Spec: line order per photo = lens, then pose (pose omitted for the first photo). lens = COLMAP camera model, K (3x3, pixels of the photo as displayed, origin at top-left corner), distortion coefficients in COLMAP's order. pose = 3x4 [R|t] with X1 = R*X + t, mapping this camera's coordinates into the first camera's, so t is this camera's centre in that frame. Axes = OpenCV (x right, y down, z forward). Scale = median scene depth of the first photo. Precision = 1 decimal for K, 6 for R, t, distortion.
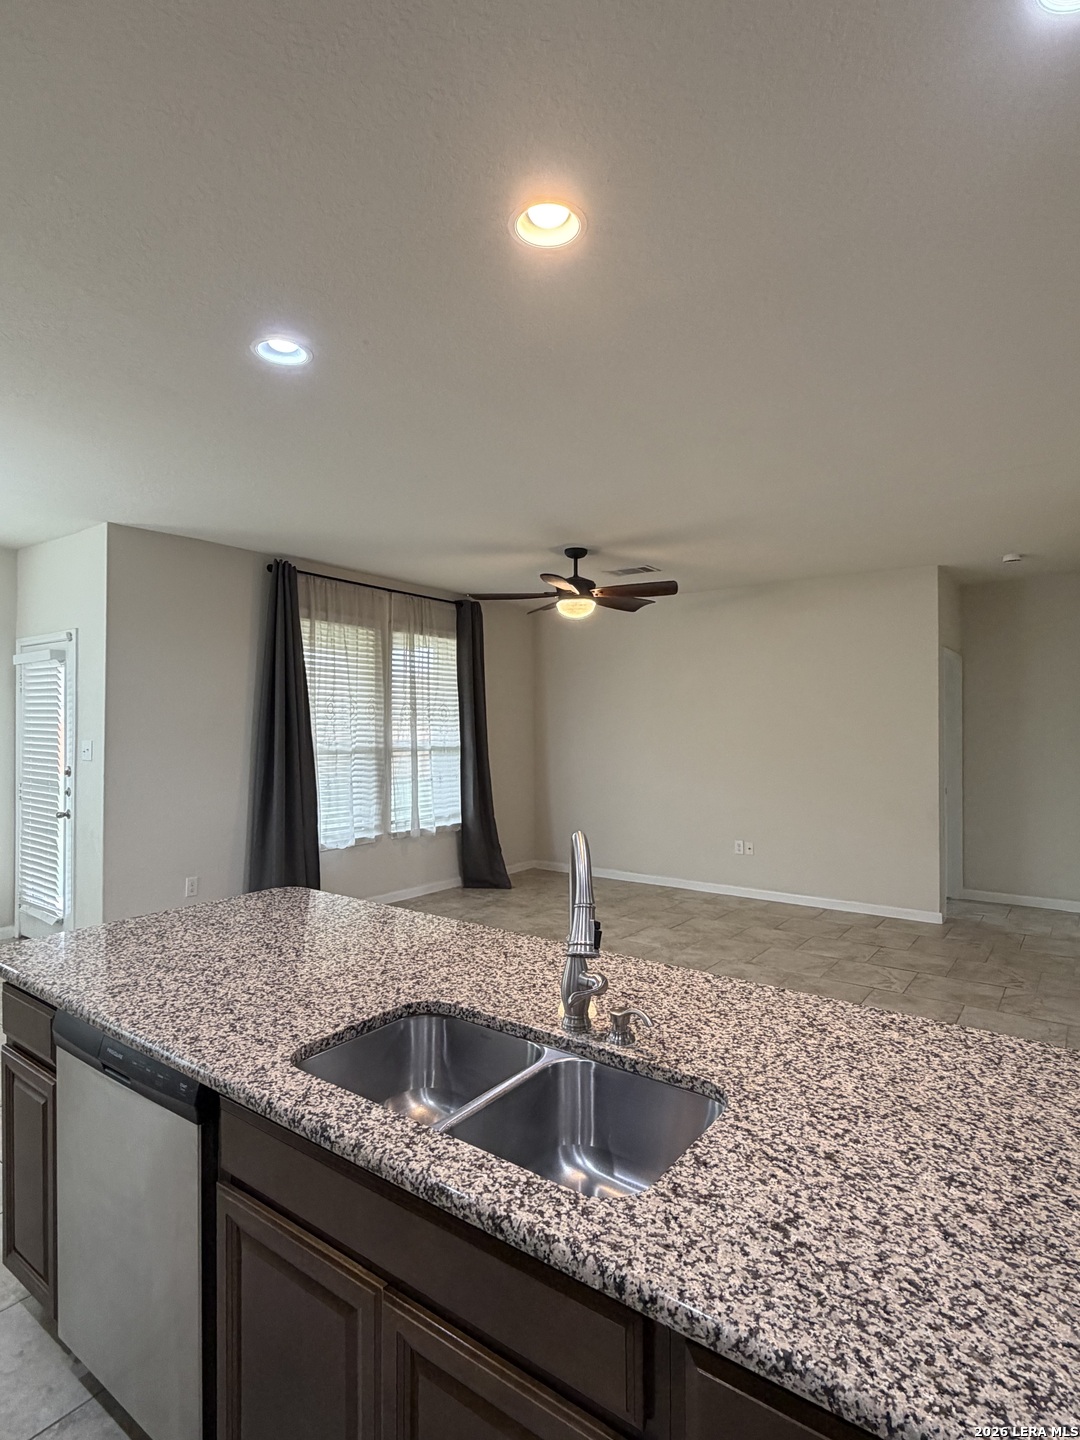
lens RADIAL K [[761.6, 0, 537.1], [0, 761.6, 717.3], [0, 0, 1]] dist [-0.001841, 0.000312]
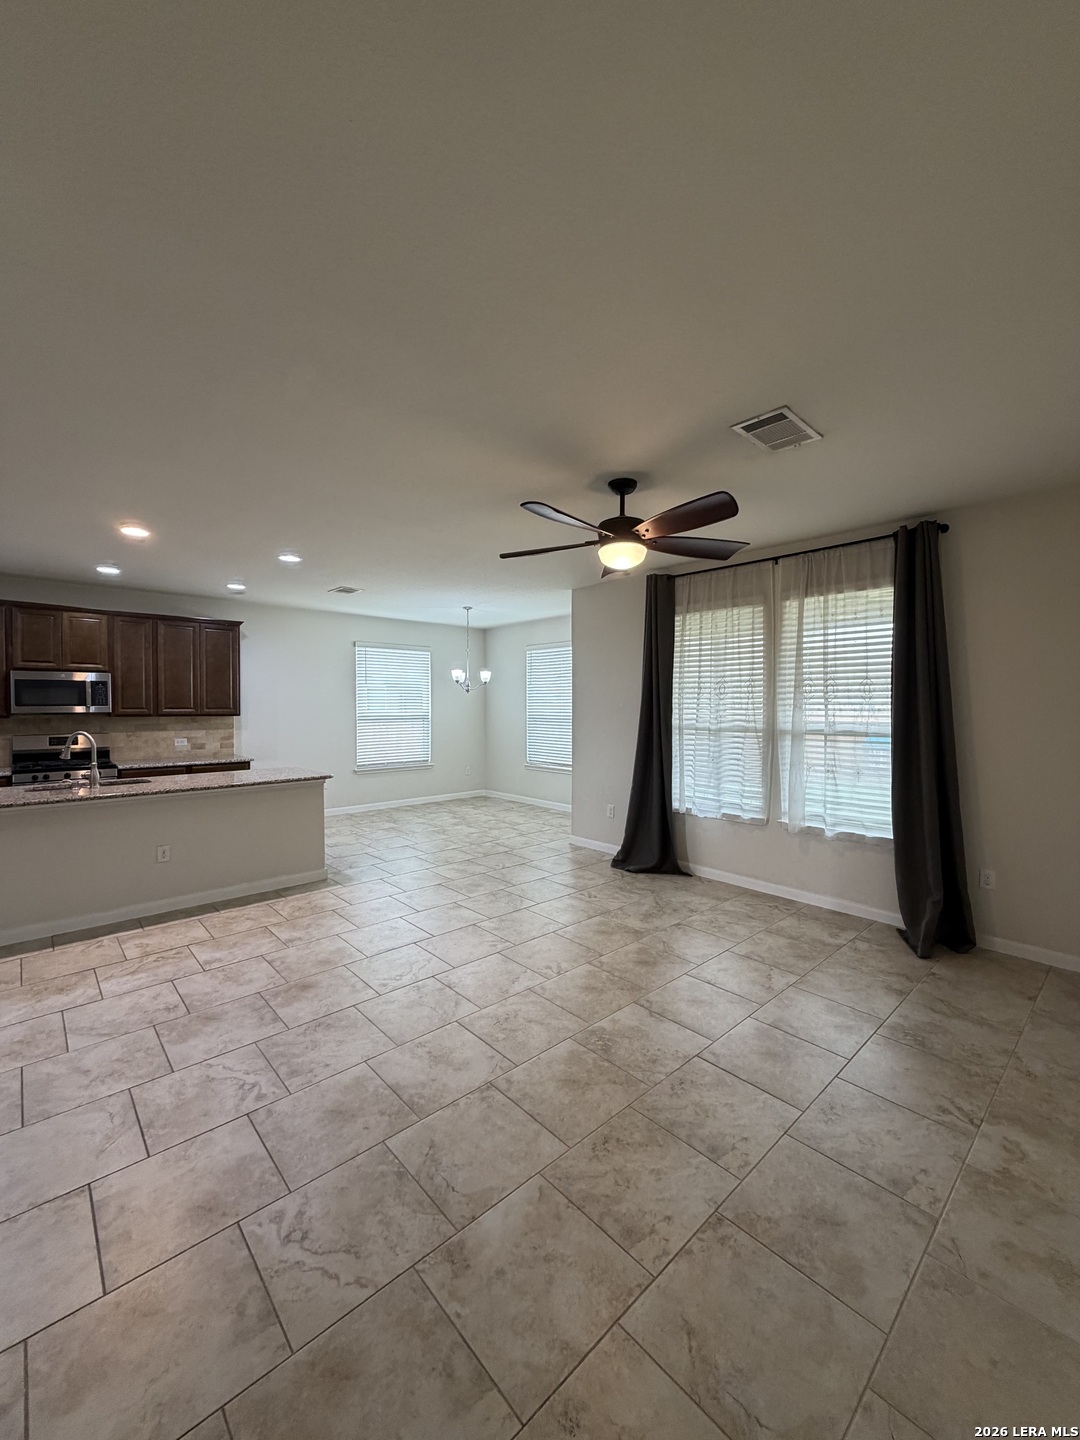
lens RADIAL K [[572.2, 0, 540.6], [0, 572.2, 714.9], [0, 0, 1]] dist [-0.001473, -0.000324]
pose [[-0.189834, 0.014393, -0.981711, 0.602953], [0.008816, 0.999877, 0.012955, 0.012969], [0.981777, -0.006195, -0.189938, 0.944268]]
